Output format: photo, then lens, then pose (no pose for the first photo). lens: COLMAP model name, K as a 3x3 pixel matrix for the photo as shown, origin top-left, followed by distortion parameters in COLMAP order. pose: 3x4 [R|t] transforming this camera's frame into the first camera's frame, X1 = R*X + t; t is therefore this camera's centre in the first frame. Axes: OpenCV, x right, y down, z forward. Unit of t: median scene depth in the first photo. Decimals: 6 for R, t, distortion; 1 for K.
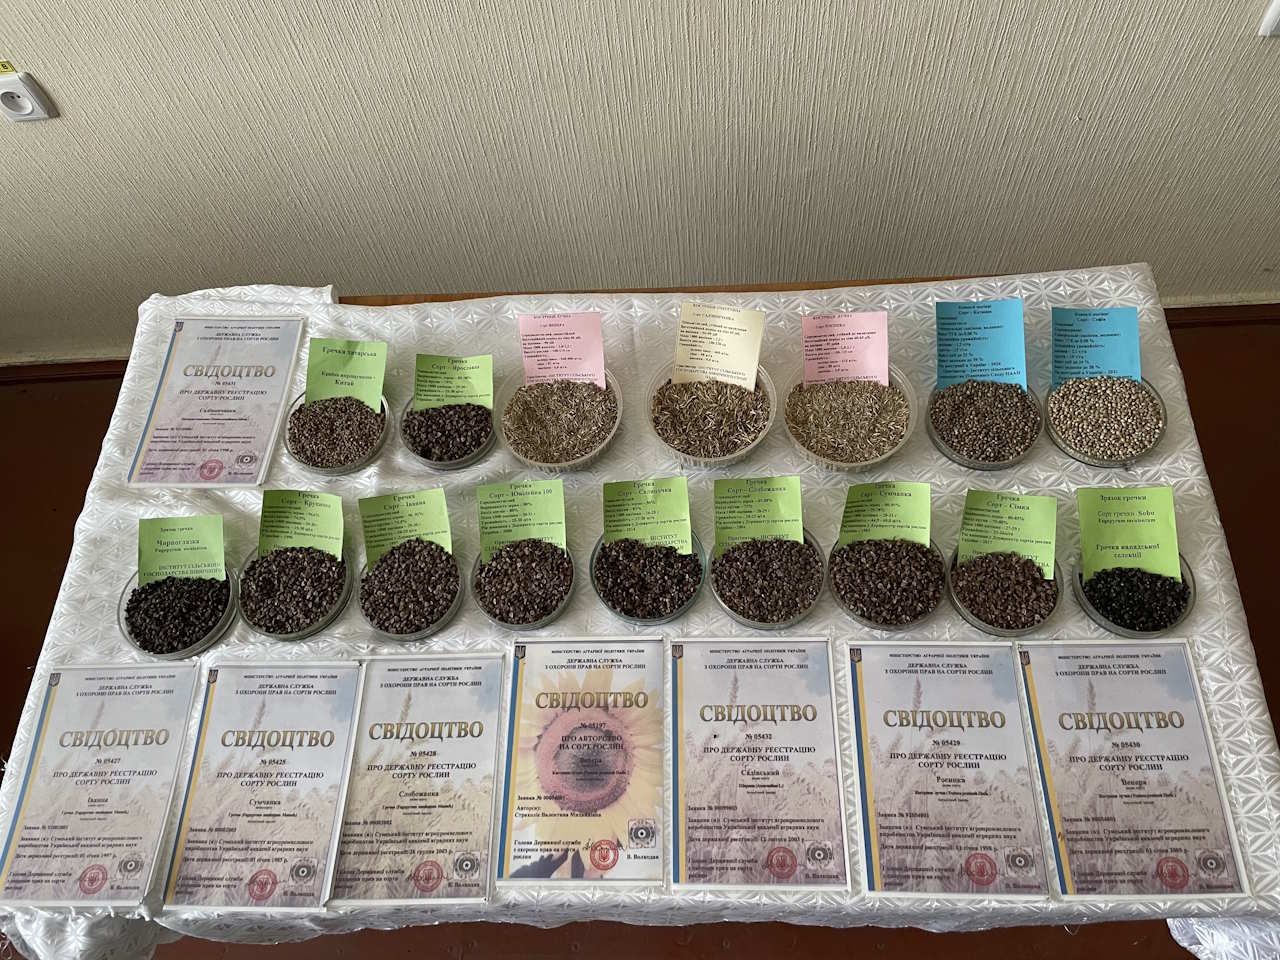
lens RADIAL K [[967.7, 0, 637.5], [0, 967.7, 477.9], [0, 0, 1]] dist [0.009636, 0.001319]
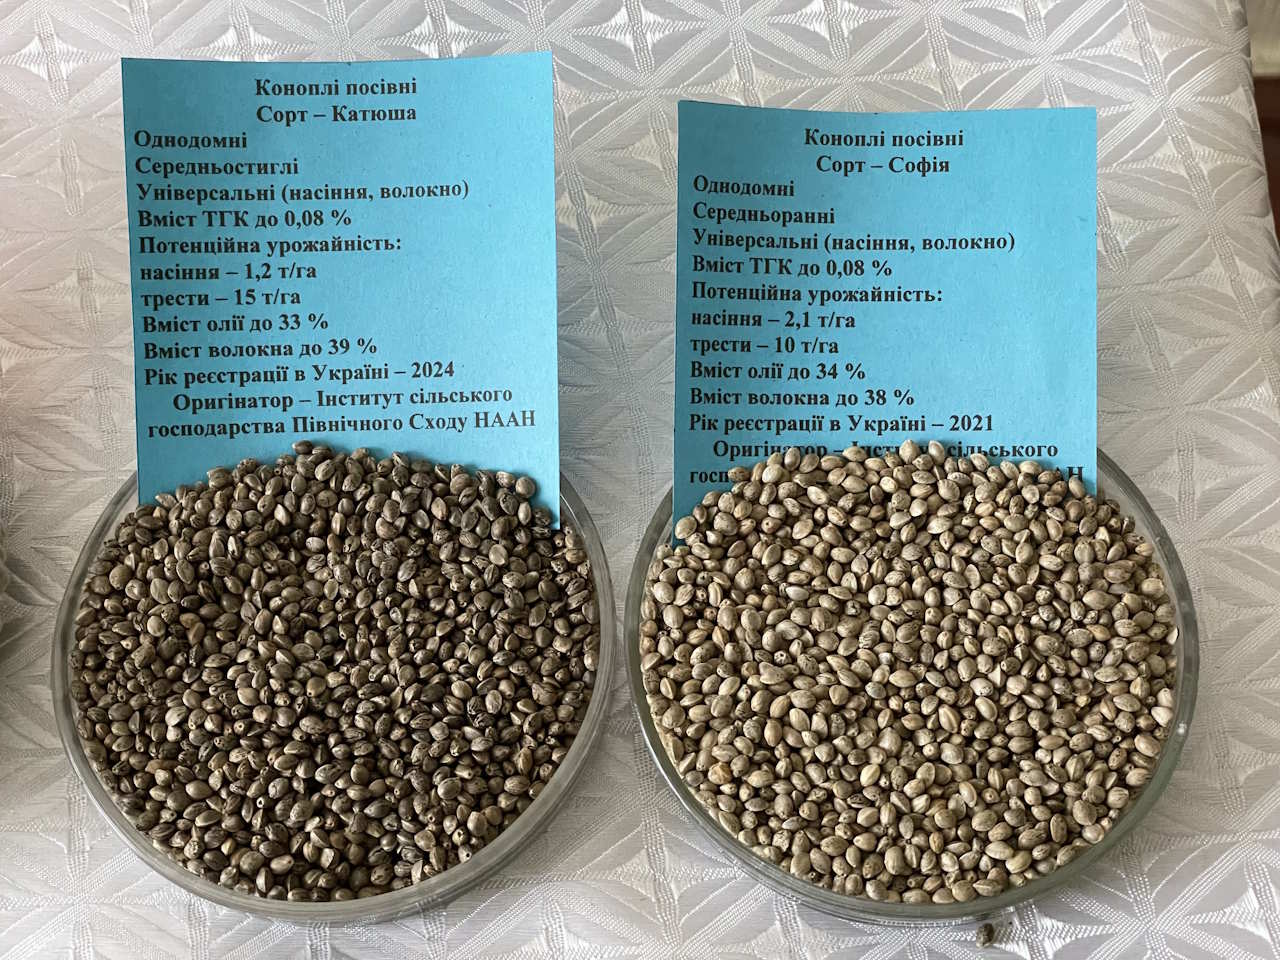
lens RADIAL K [[1950.3, 0, 641.0], [0, 1950.3, 481.1], [0, 0, 1]] dist [0.020480, 0.000000]
pose [[0.997667, 0.008287, 0.067758, 0.390295], [-0.012139, 0.998321, 0.056634, -0.119336], [-0.067174, -0.057325, 0.996093, 0.588198]]
